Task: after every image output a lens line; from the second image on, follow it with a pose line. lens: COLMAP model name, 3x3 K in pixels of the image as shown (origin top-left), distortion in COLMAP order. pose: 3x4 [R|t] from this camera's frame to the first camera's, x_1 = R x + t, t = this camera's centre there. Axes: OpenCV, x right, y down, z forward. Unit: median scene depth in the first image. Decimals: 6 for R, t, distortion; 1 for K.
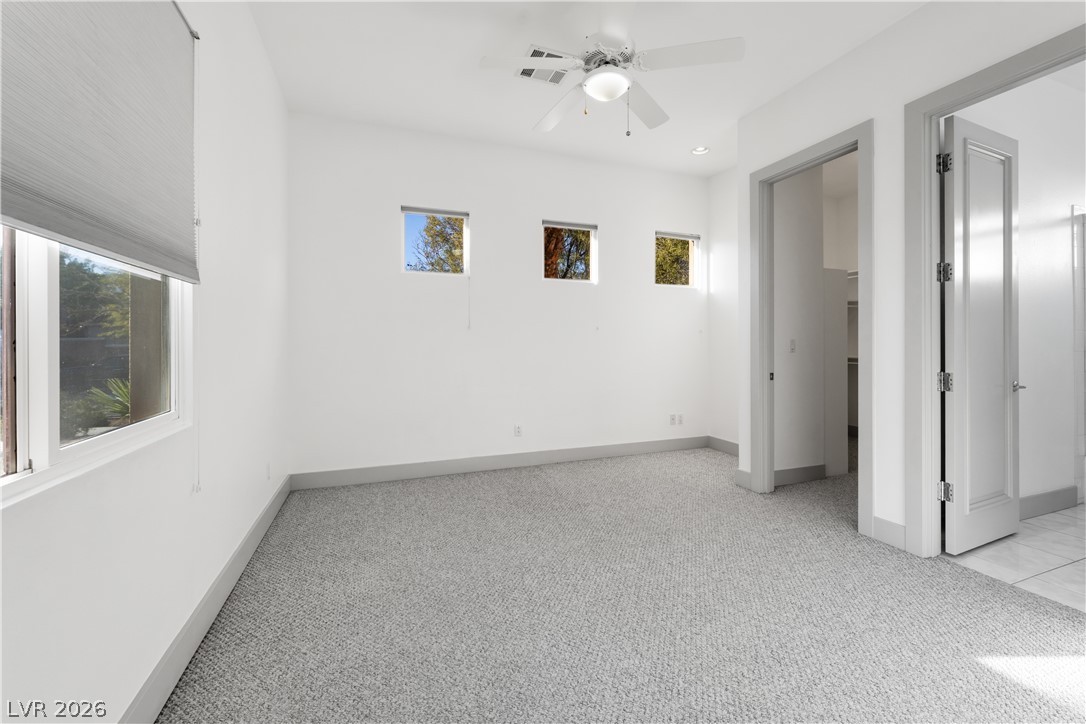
lens RADIAL K [[440.4, 0, 547.7], [0, 440.4, 341.9], [0, 0, 1]] dist [-0.000300, 0.000248]
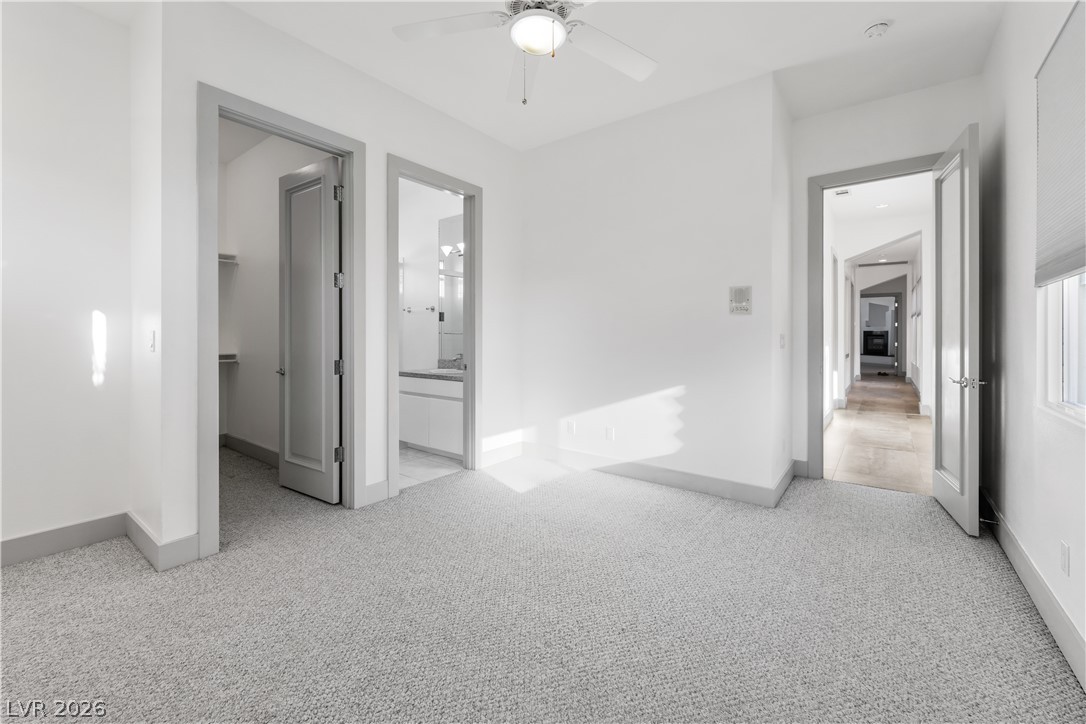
lens RADIAL K [[440.4, 0, 547.7], [0, 440.4, 341.9], [0, 0, 1]] dist [-0.000300, 0.000248]
pose [[-0.521248, -0.005749, 0.853386, -0.529444], [-0.002118, 0.999983, 0.005442, 0.006158], [-0.853402, 0.001029, -0.521252, 1.257222]]
